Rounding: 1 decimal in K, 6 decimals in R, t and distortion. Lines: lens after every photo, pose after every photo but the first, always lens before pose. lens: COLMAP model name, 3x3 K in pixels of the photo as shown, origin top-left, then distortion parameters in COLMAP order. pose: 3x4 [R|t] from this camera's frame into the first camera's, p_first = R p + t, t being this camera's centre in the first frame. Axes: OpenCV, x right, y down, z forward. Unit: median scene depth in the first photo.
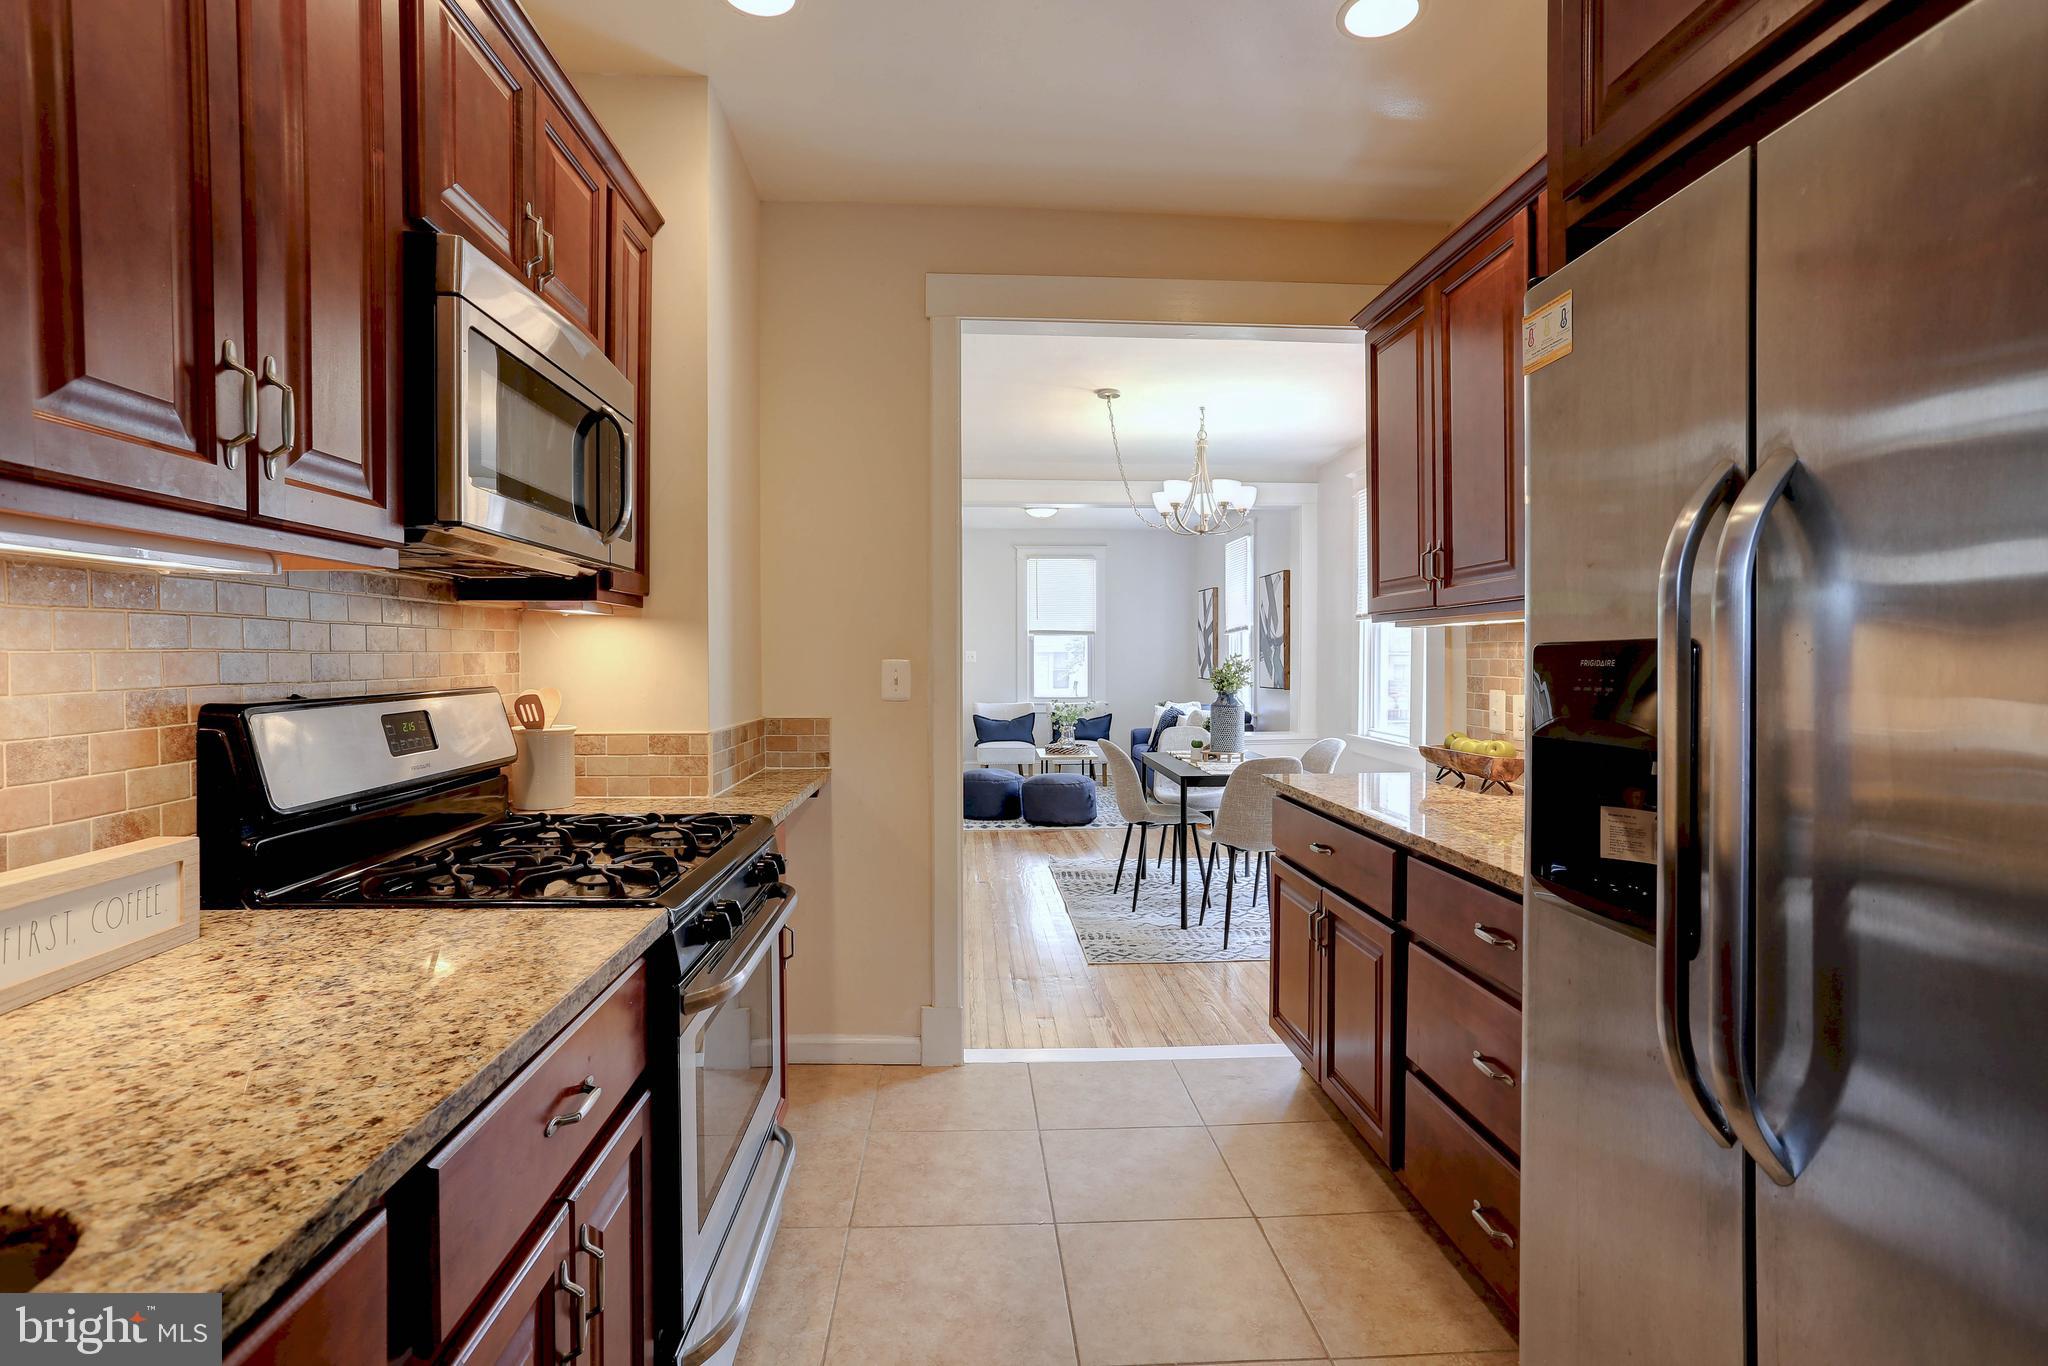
lens RADIAL K [[1000.3, 0, 1016.8], [0, 1000.3, 671.2], [0, 0, 1]] dist [-0.066870, 0.023510]
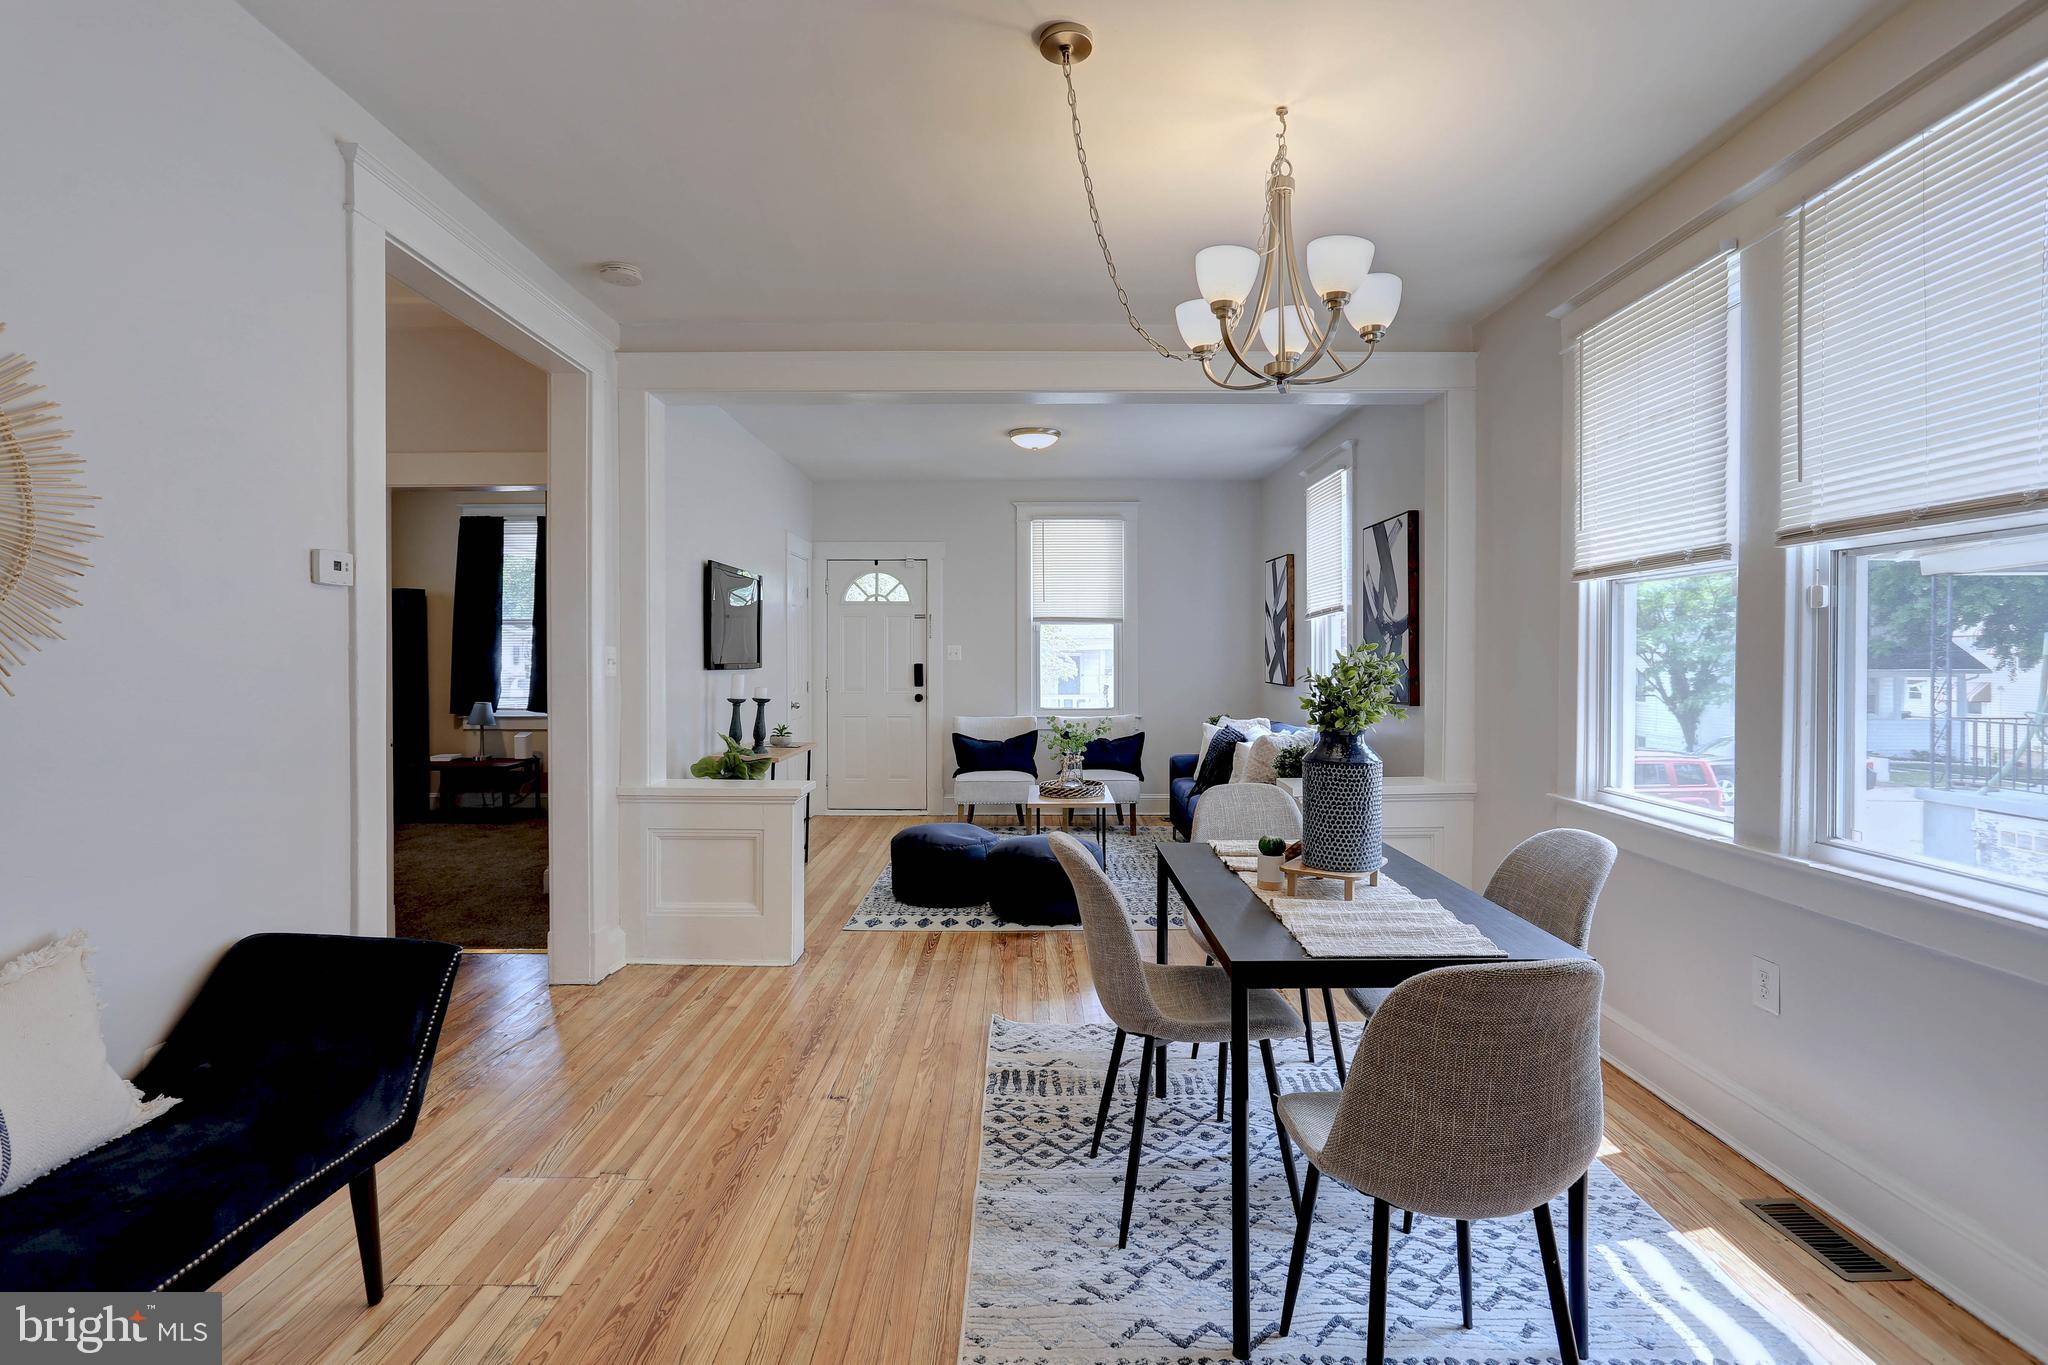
lens RADIAL K [[989.7, 0, 1036.6], [0, 989.7, 661.9], [0, 0, 1]] dist [-0.004777, 0.004949]
pose [[0.999033, 0.000032, -0.043973, 0.248985], [-0.000347, 0.999974, -0.007152, -0.014602], [0.043971, 0.007161, 0.999007, 1.444564]]
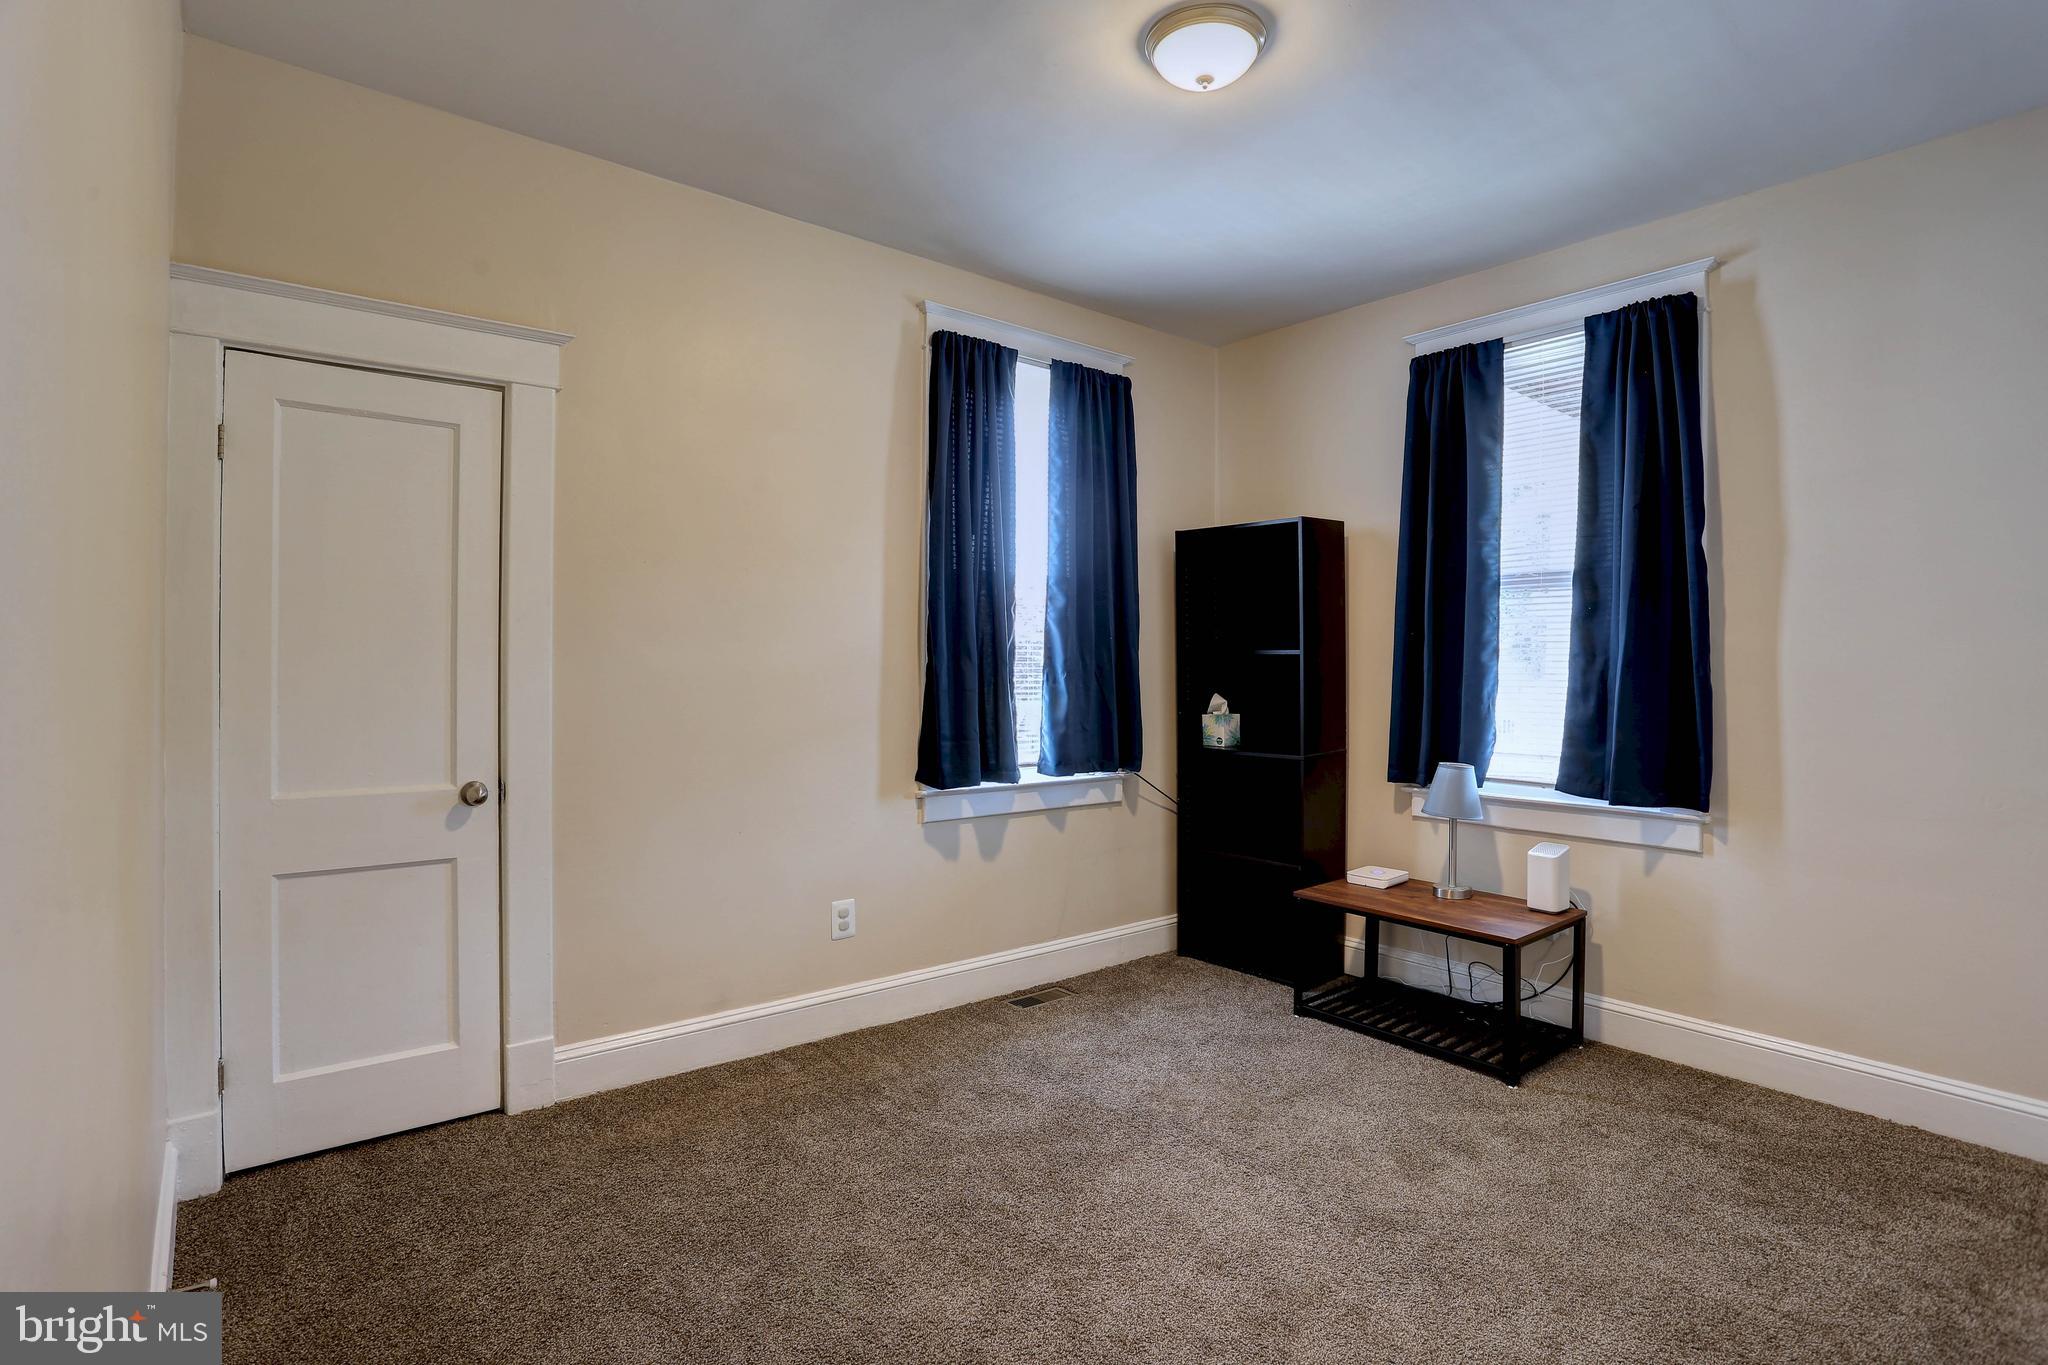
lens RADIAL K [[1000.3, 0, 1017.2], [0, 1000.3, 676.2], [0, 0, 1]] dist [-0.066870, 0.023510]
pose [[0.601380, 0.003580, -0.798955, -1.116609], [-0.016987, 0.999821, -0.008306, -0.007987], [0.798783, 0.018567, 0.601333, 3.486097]]
